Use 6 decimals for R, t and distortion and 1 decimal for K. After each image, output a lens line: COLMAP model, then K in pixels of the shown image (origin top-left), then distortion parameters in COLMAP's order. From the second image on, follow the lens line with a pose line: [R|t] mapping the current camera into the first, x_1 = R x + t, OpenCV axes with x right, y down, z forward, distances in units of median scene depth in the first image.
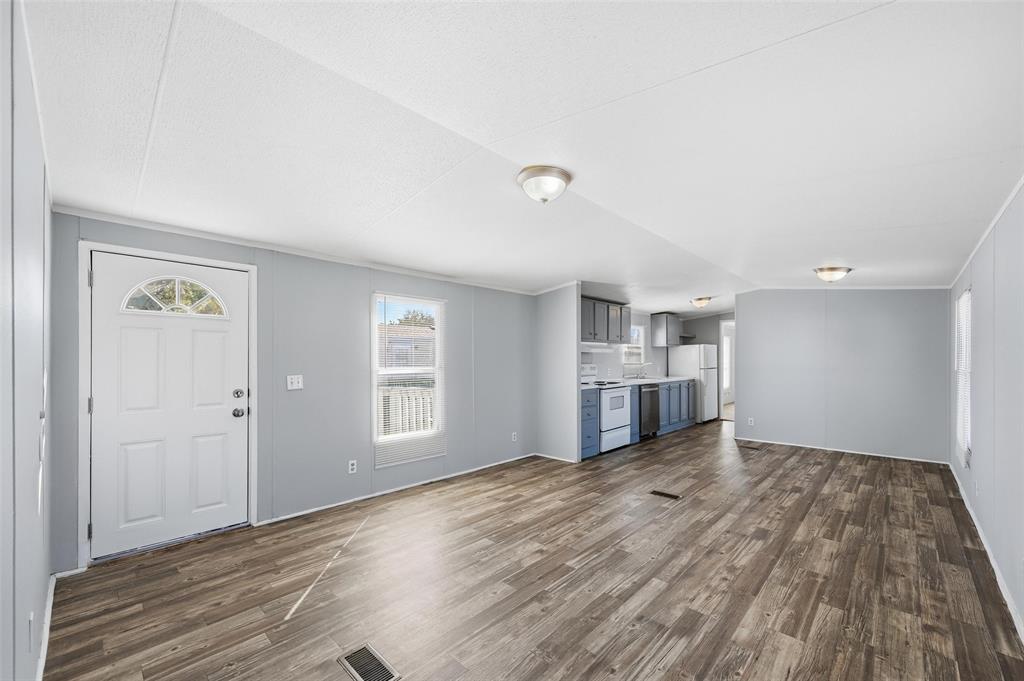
lens RADIAL K [[412.4, 0, 515.3], [0, 412.4, 356.6], [0, 0, 1]] dist [-0.001274, -0.000096]
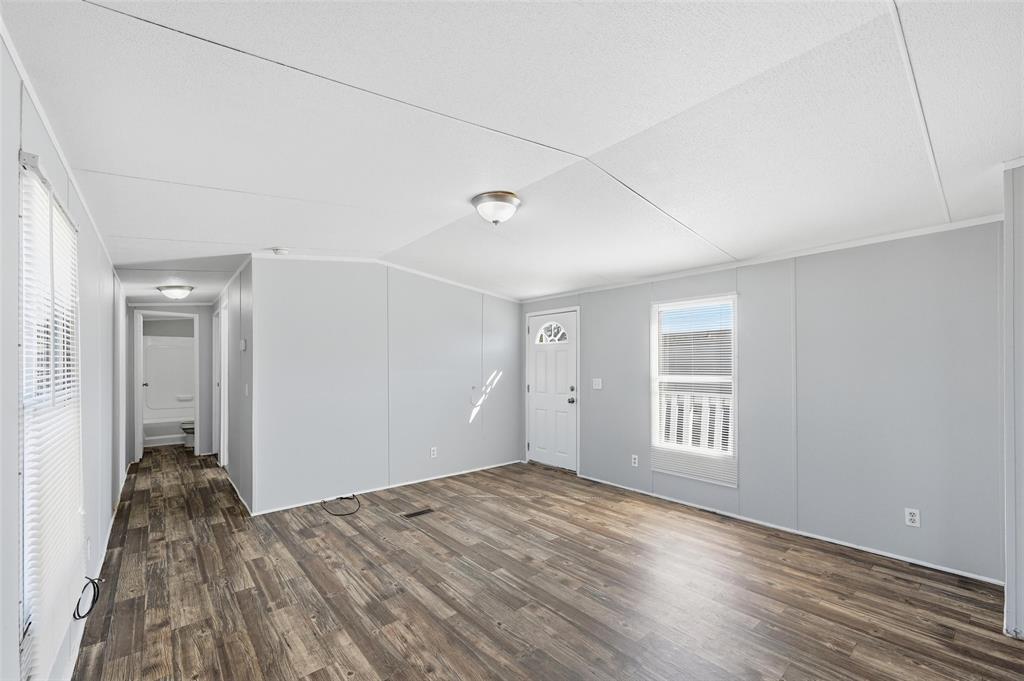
lens RADIAL K [[406.2, 0, 519.1], [0, 406.2, 421.0], [0, 0, 1]] dist [-0.001034, -0.000156]
pose [[-0.089052, 0.132709, -0.987146, 1.350705], [0.008430, 0.991149, 0.132487, 0.007155], [0.995991, 0.003477, -0.089382, 1.433761]]
